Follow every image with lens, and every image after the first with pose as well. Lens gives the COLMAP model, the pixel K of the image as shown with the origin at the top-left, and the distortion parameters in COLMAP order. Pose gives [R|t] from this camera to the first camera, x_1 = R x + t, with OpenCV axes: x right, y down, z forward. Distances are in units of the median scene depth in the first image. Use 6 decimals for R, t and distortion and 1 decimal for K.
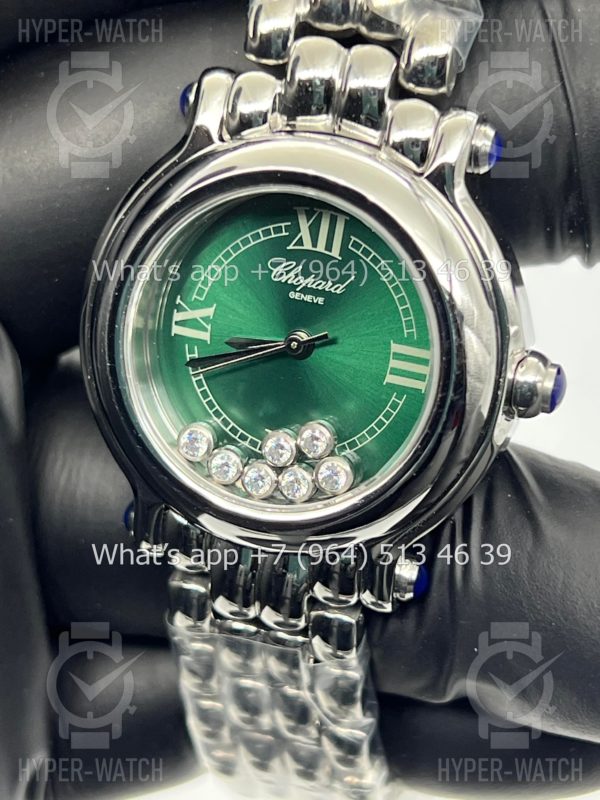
lens RADIAL K [[1827.1, 0, 300.0], [0, 1827.1, 400.0], [0, 0, 1]] dist [0.067463, -0.105781]
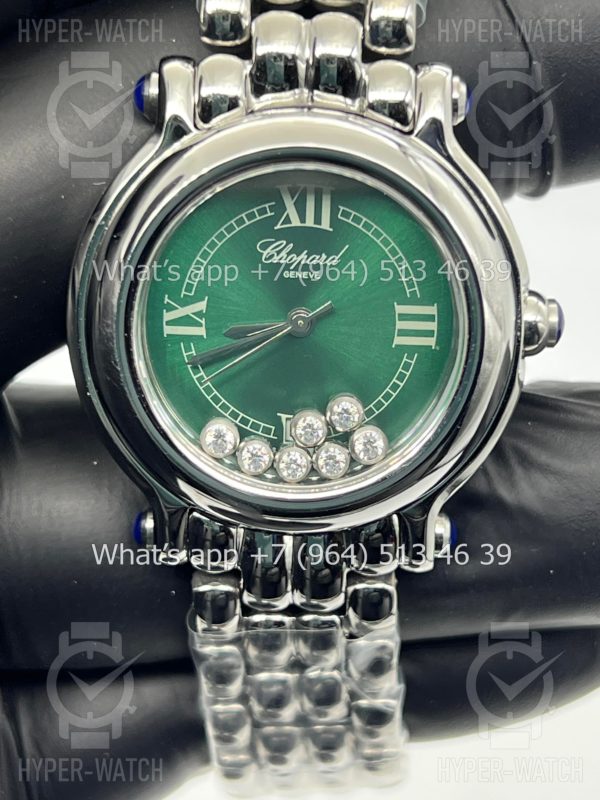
lens RADIAL K [[1827.1, 0, 300.0], [0, 1827.1, 400.0], [0, 0, 1]] dist [0.067463, -0.105781]
pose [[0.949387, -0.176931, 0.259539, -0.268397], [0.176980, 0.983937, 0.023378, -0.012641], [-0.259506, 0.023739, 0.965450, 0.046957]]
